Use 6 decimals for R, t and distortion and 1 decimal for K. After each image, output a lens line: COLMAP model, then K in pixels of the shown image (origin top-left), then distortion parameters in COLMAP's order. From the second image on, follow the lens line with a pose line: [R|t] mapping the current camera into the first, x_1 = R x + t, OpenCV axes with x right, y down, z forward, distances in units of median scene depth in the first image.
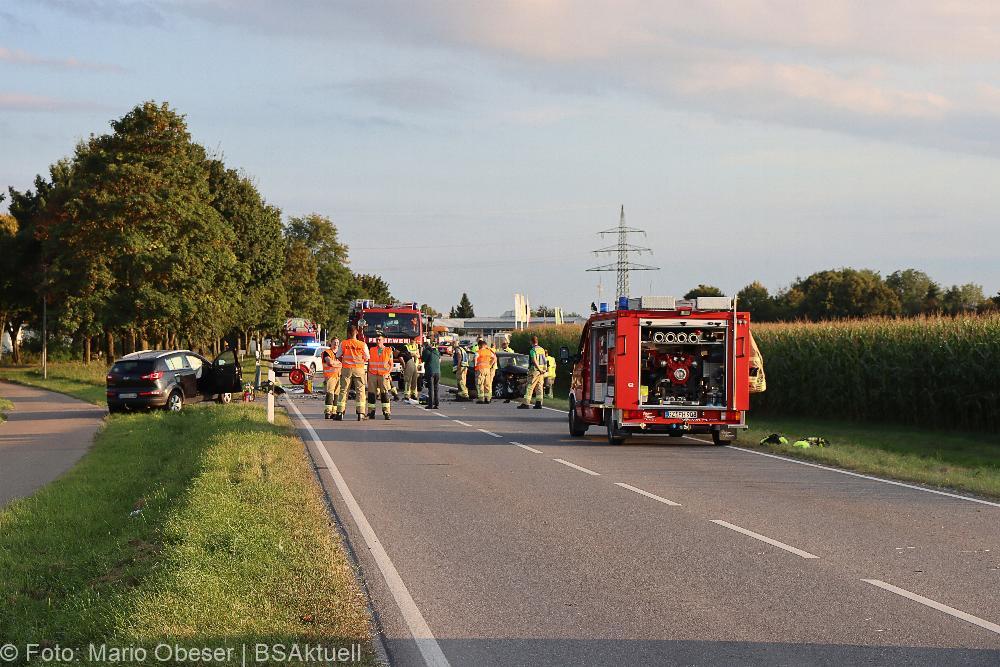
lens RADIAL K [[2449.4, 0, 500.0], [0, 2449.4, 333.5], [0, 0, 1]] dist [-0.007557, 0.349840]
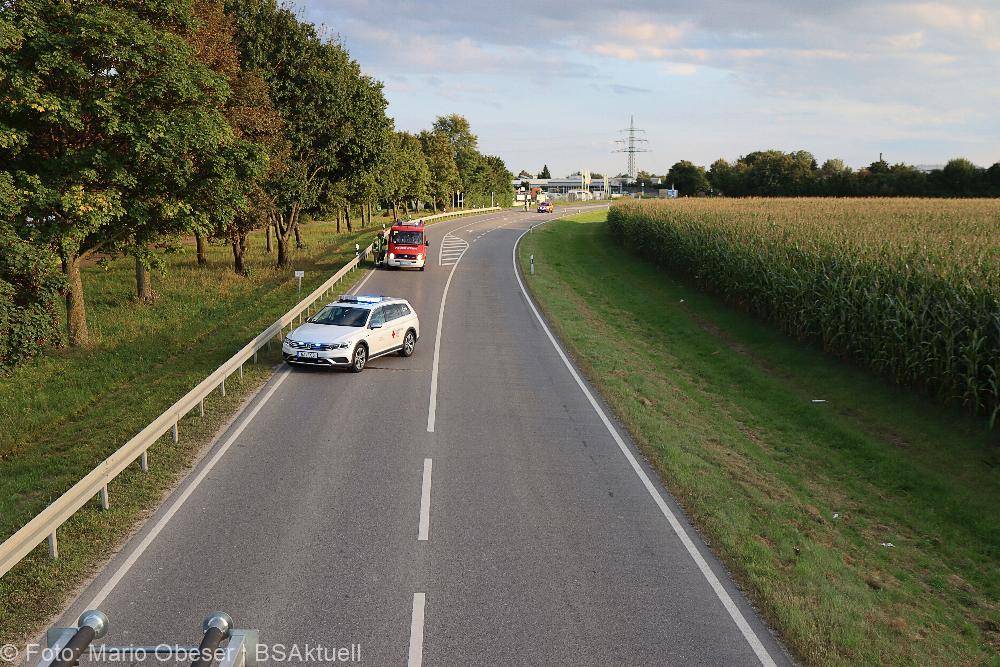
lens RADIAL K [[1116.1, 0, 500.0], [0, 1116.1, 333.5], [0, 0, 1]] dist [-0.004040, -0.030113]
pose [[0.998794, 0.003432, -0.048982, -0.017173], [0.003209, 0.990859, 0.134861, -0.009609], [0.048997, -0.134856, 0.989653, 0.360033]]
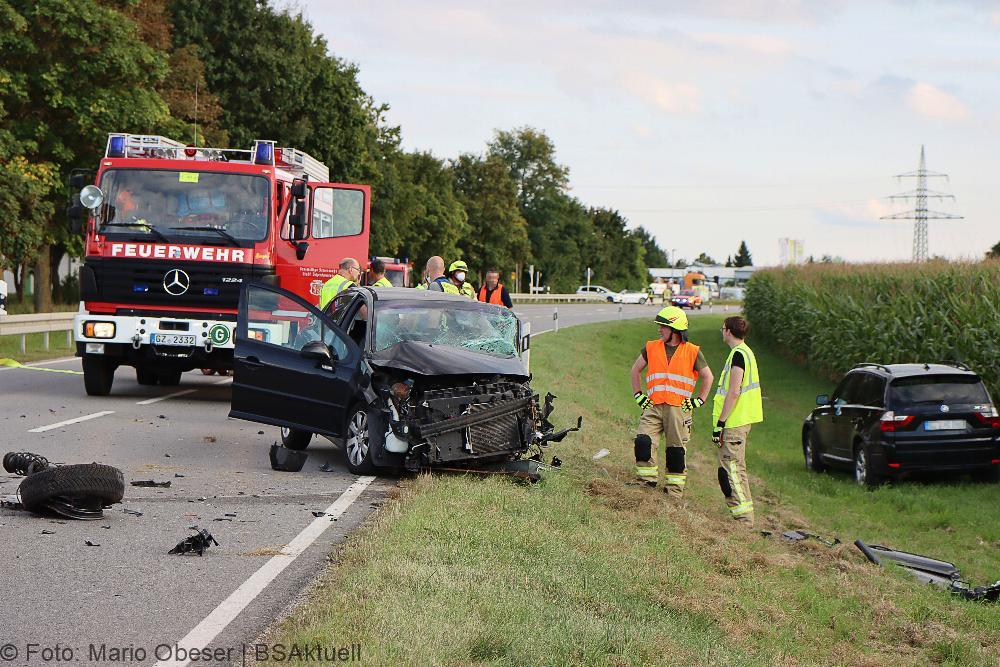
lens RADIAL K [[2449.4, 0, 500.0], [0, 2449.4, 333.5], [0, 0, 1]] dist [-0.007557, 0.349840]
pose [[0.992488, 0.026128, -0.119518, 0.013456], [-0.023775, 0.999495, 0.021067, 0.002007], [0.120008, -0.018067, 0.992609, 0.230759]]
